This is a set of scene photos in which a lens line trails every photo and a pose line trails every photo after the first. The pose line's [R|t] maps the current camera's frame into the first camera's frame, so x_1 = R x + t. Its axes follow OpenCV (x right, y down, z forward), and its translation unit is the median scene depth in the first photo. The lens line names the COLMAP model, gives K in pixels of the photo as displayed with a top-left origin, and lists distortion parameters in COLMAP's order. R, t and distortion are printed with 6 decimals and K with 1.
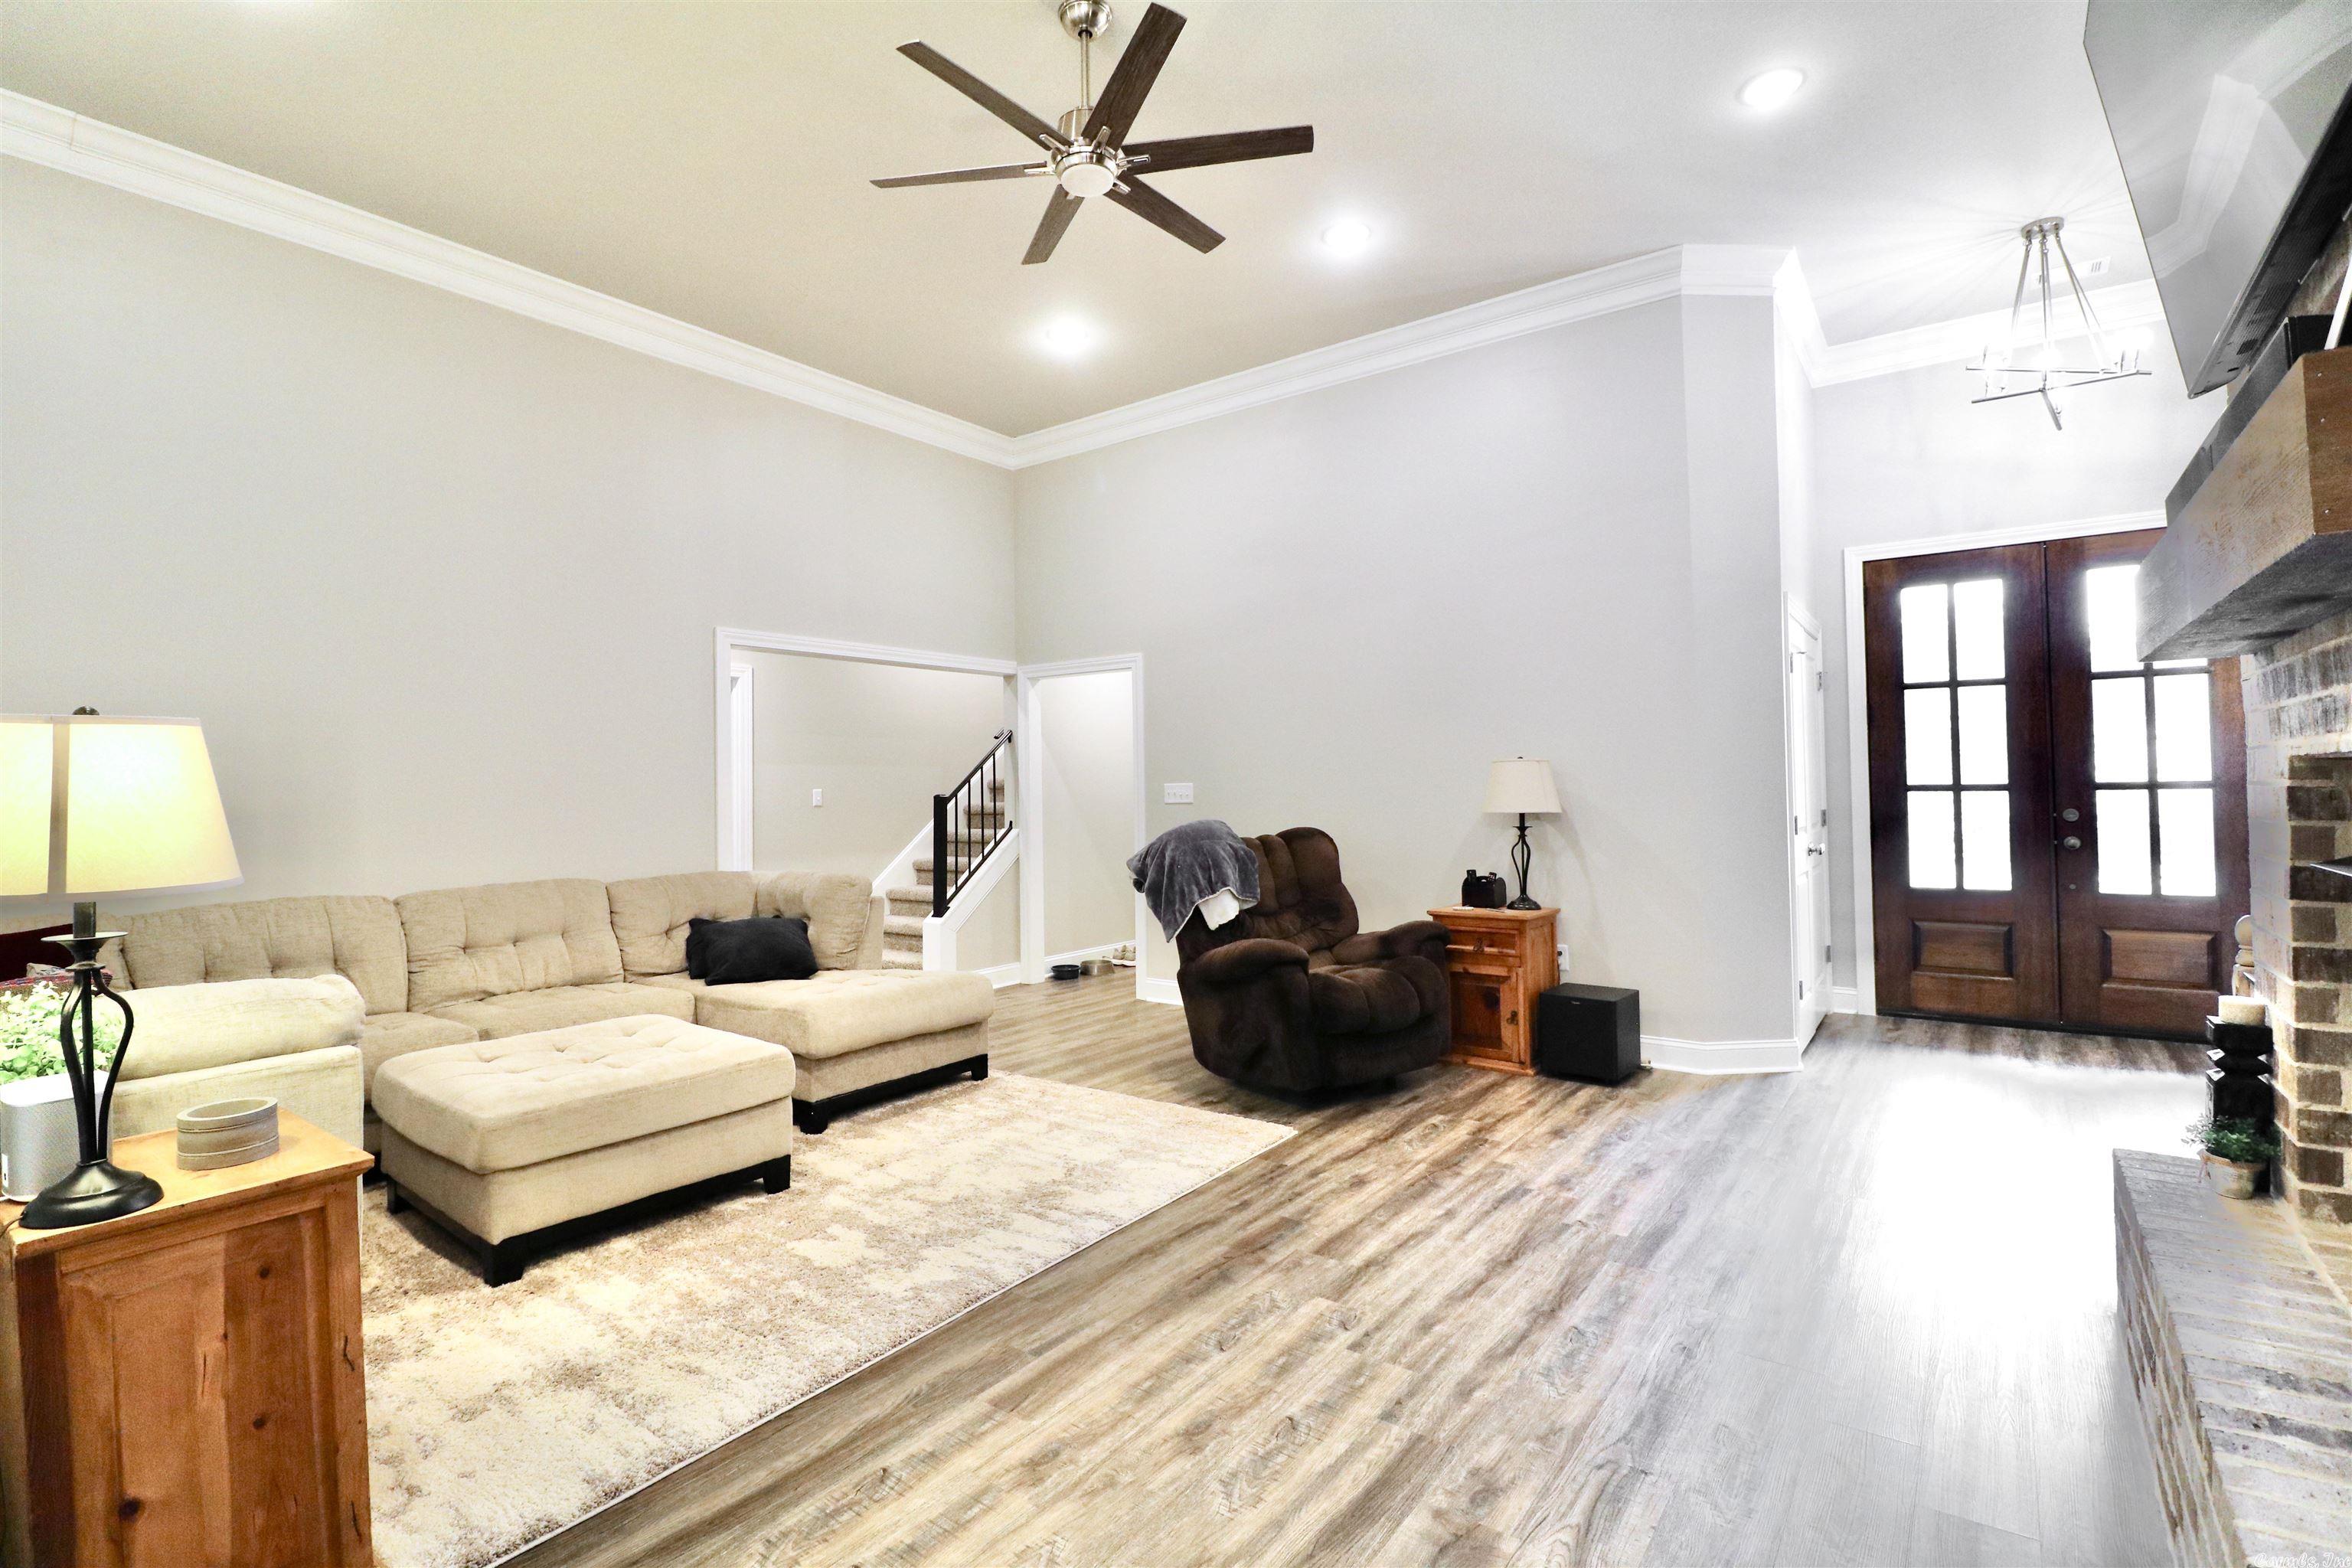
lens RADIAL K [[1081.9, 0, 1164.4], [0, 1081.9, 773.7], [0, 0, 1]] dist [-0.007289, -0.007999]
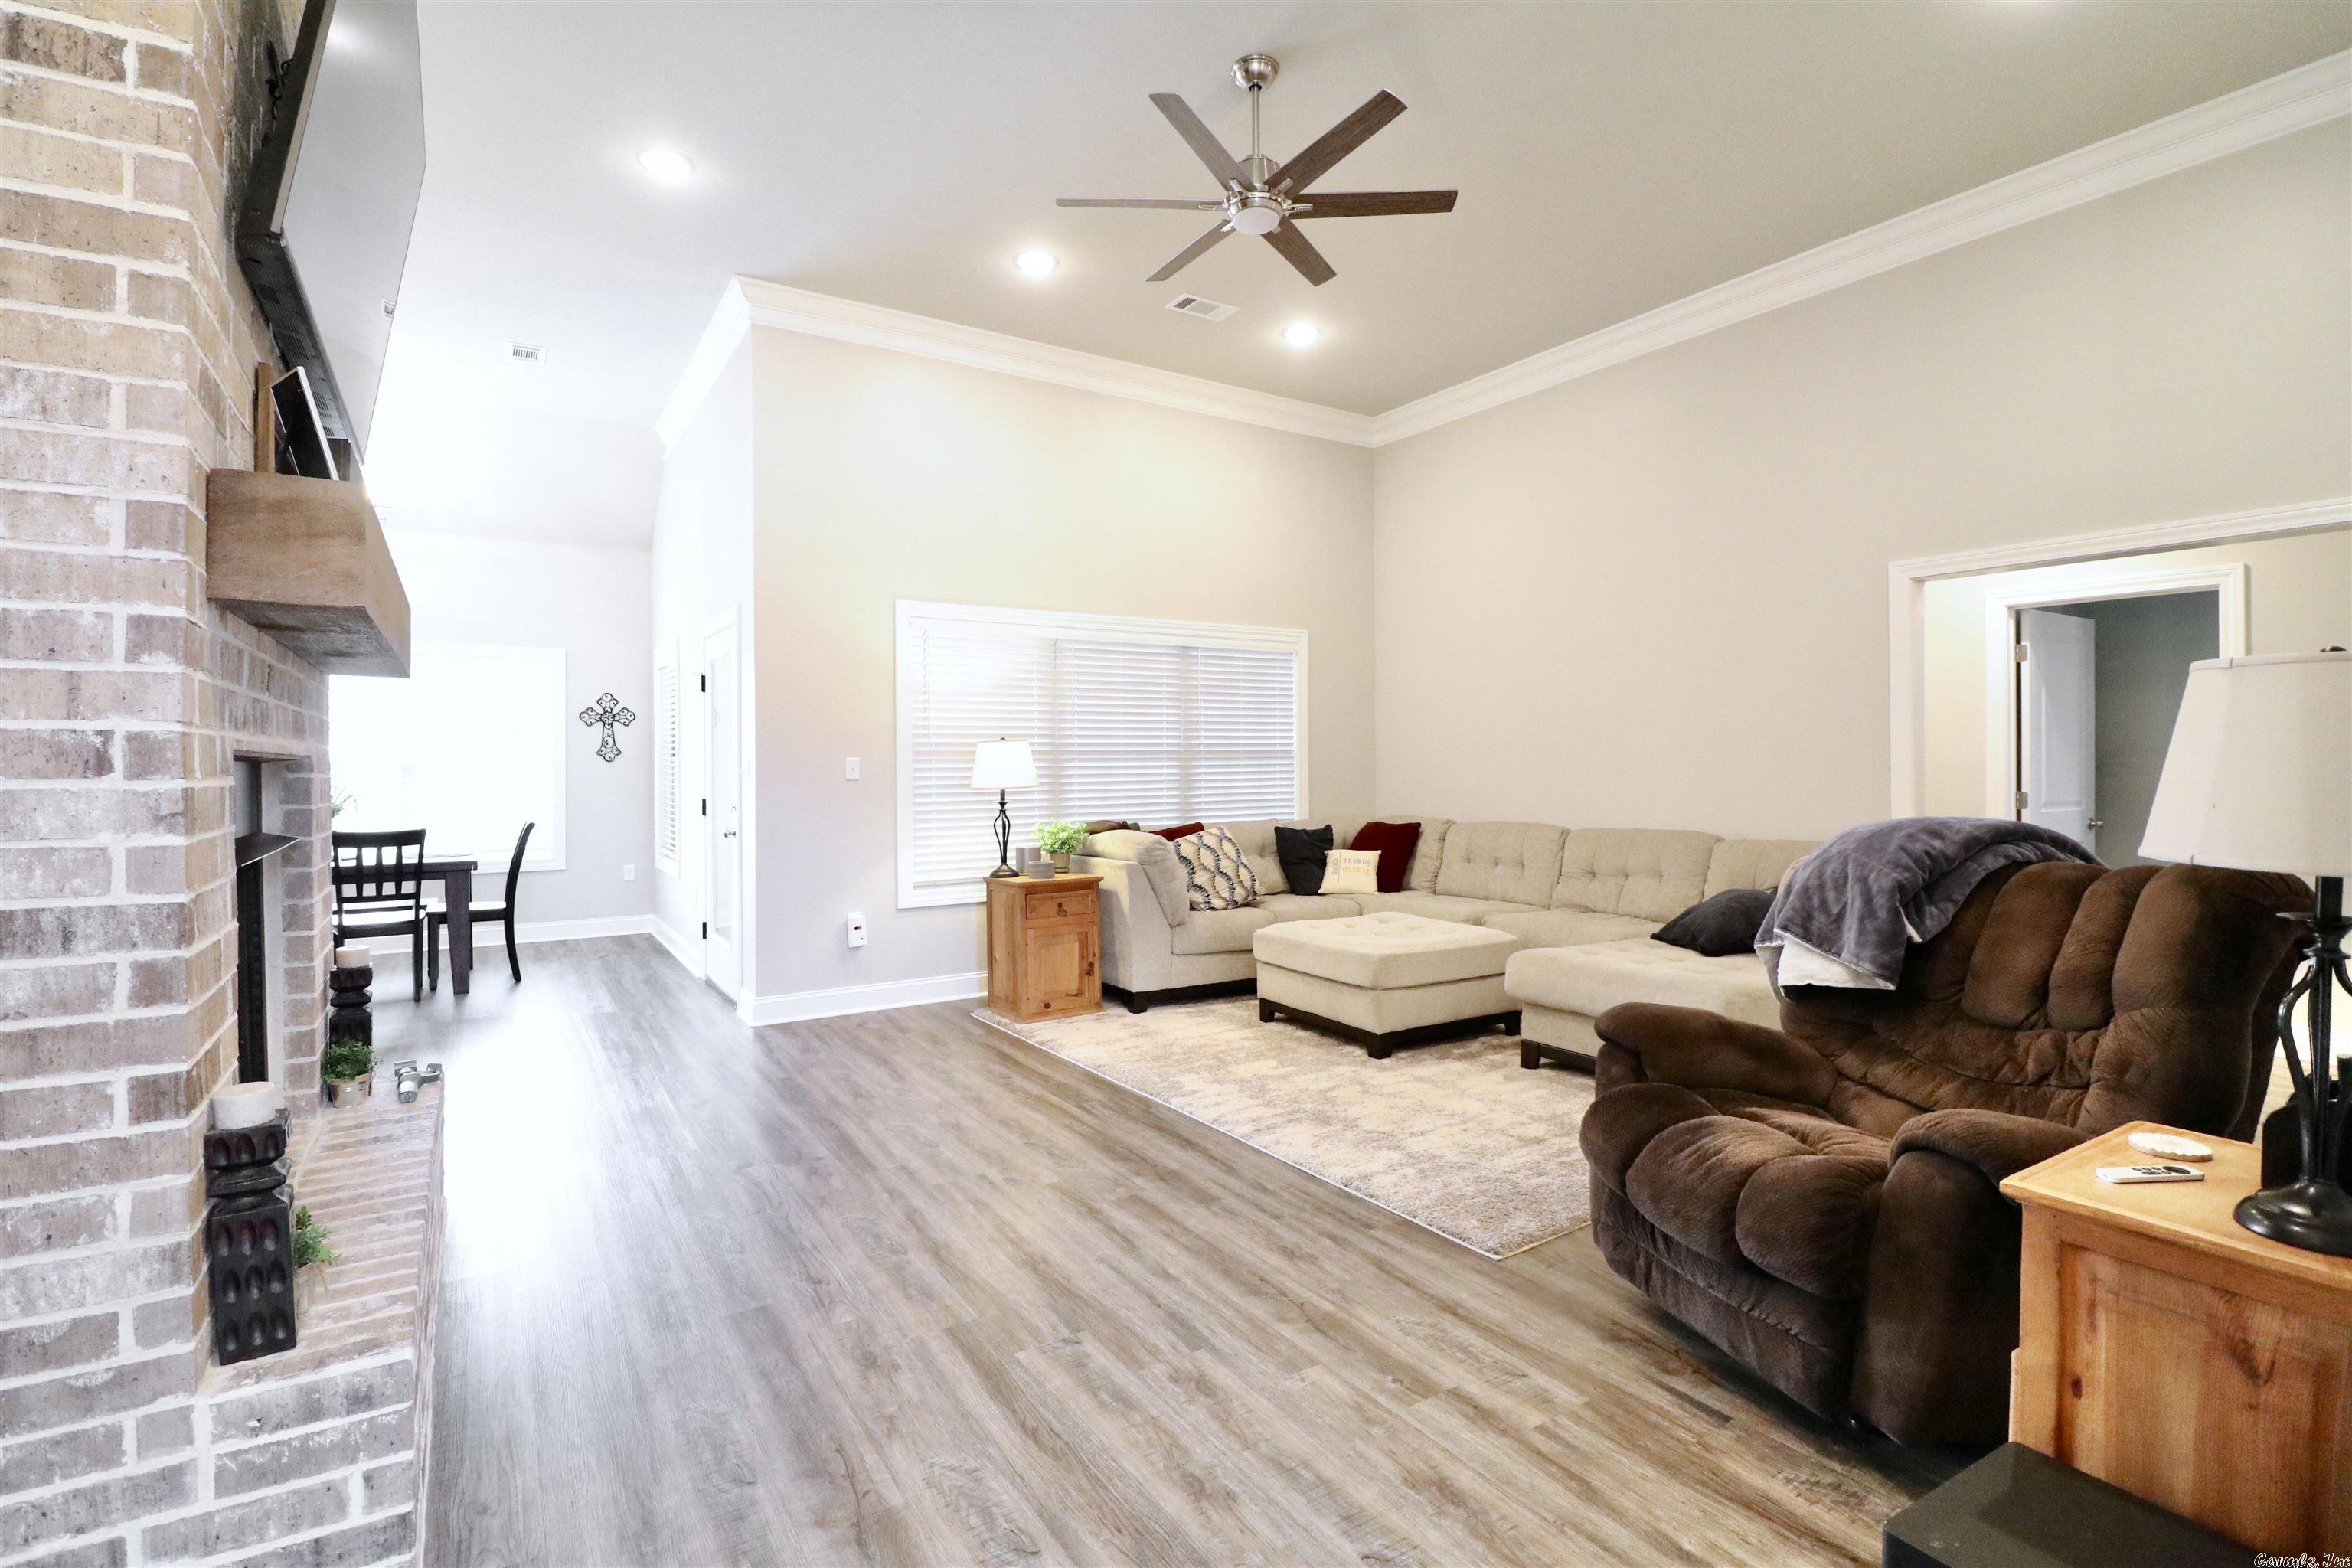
lens RADIAL K [[1081.9, 0, 1155.9], [0, 1081.9, 779.4], [0, 0, 1]] dist [-0.007289, -0.007999]
pose [[-0.352619, 0.031867, -0.935224, 1.029363], [0.026250, 0.999364, 0.024155, 0.002133], [0.935399, -0.016032, -0.353231, 1.283599]]
